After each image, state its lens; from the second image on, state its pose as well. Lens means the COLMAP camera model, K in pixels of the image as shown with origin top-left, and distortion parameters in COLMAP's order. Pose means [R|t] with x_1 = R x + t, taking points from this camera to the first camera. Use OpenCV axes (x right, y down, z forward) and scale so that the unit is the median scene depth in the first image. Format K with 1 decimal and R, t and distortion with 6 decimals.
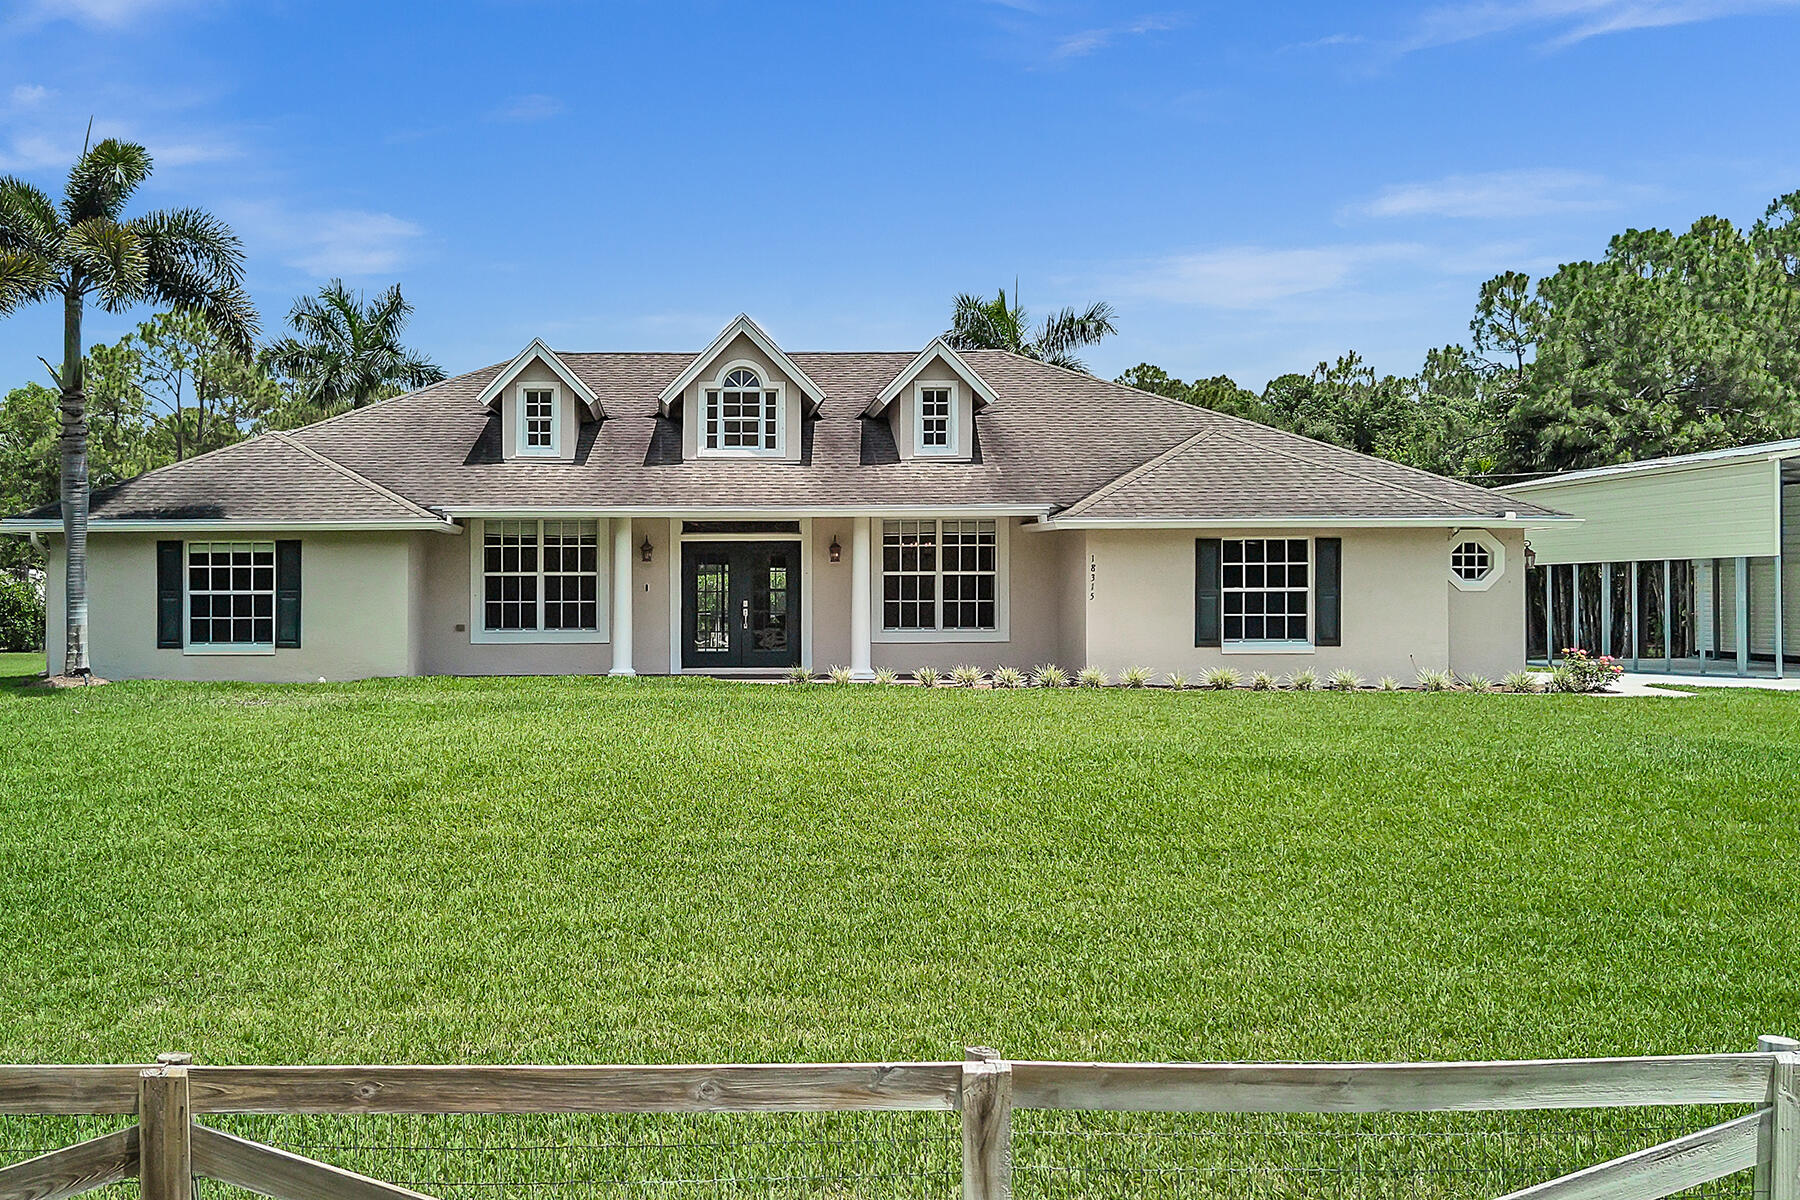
lens RADIAL K [[1634.4, 0, 688.2], [0, 1634.4, 575.0], [0, 0, 1]] dist [0.143050, 0.003159]
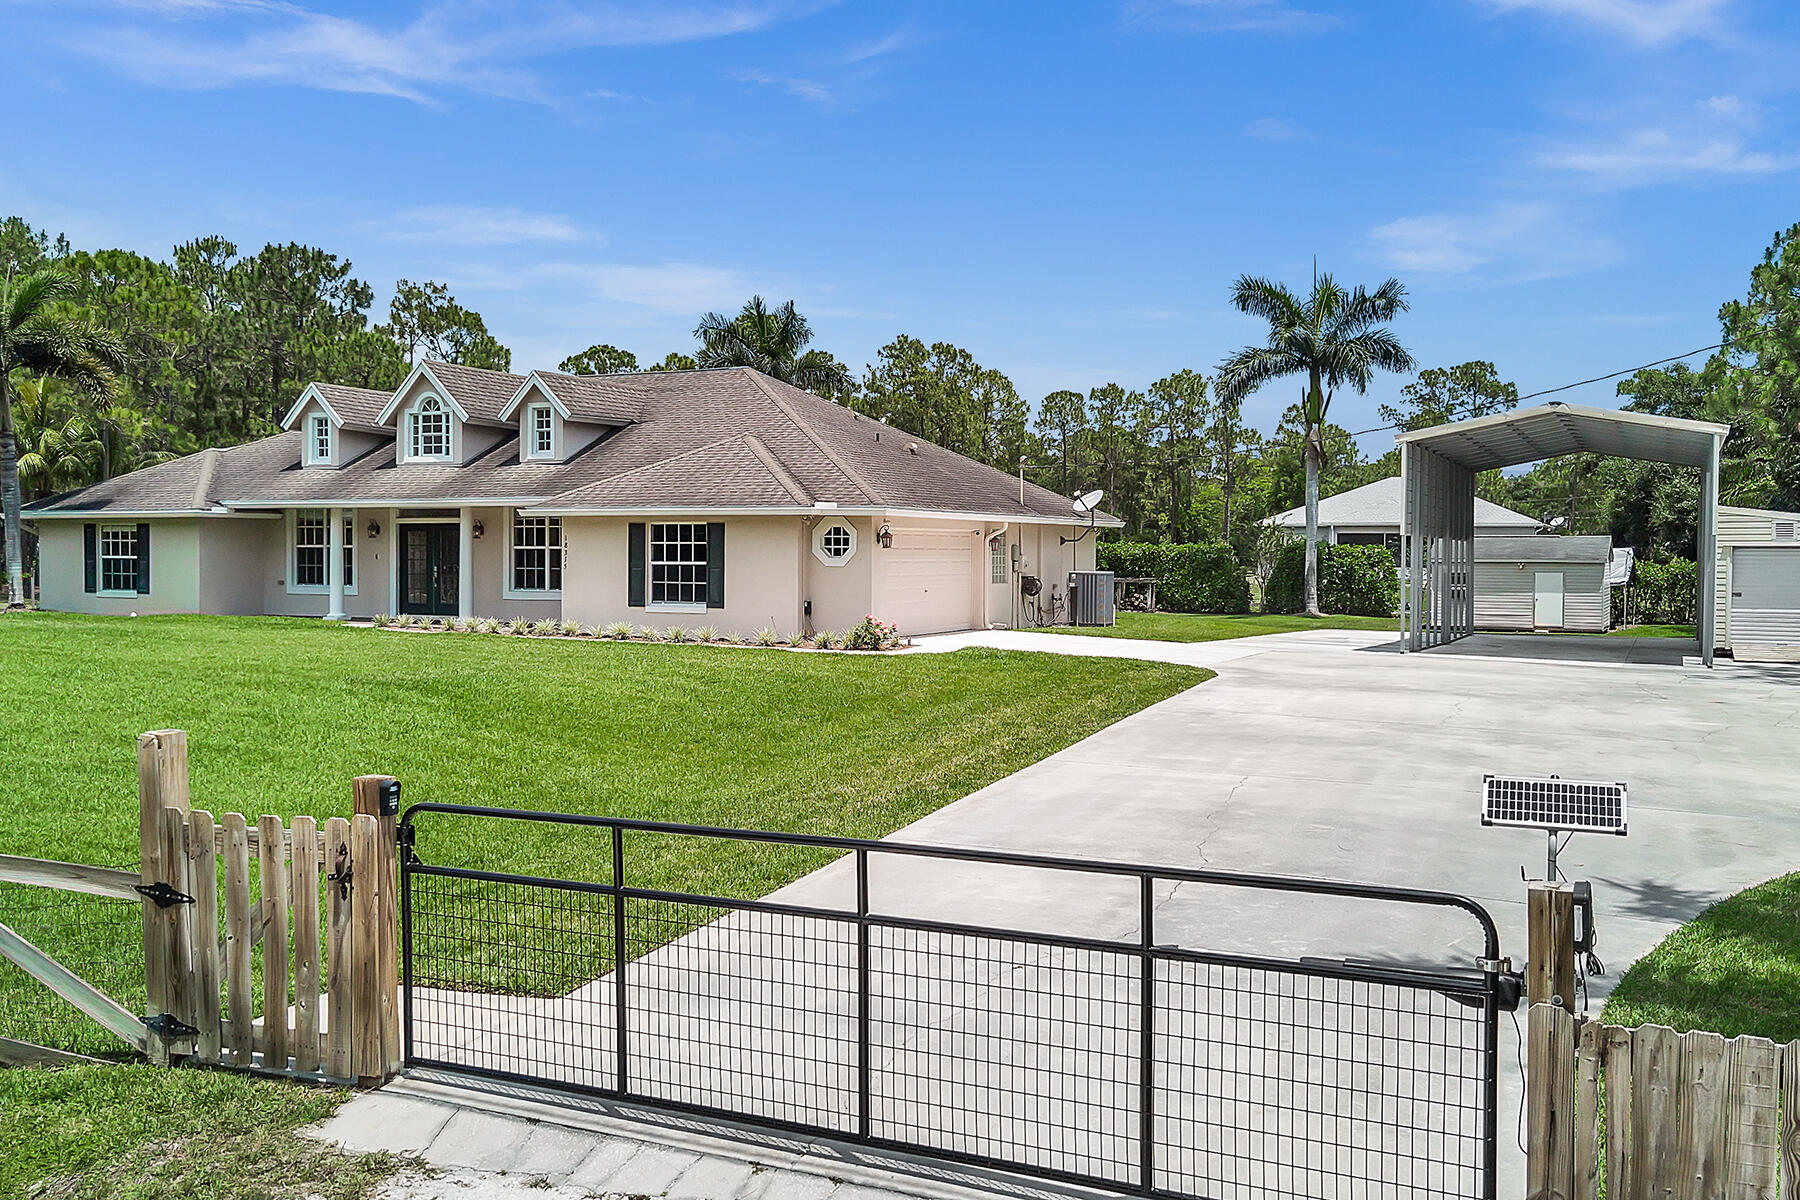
lens RADIAL K [[1558.3, 0, 897.9], [0, 1558.3, 585.9], [0, 0, 1]] dist [0.006873, 0.014585]
pose [[0.909366, 0.017928, -0.415610, 0.944227], [-0.004649, 0.999447, 0.032941, -0.013277], [0.415971, -0.028023, 0.908946, -0.032469]]
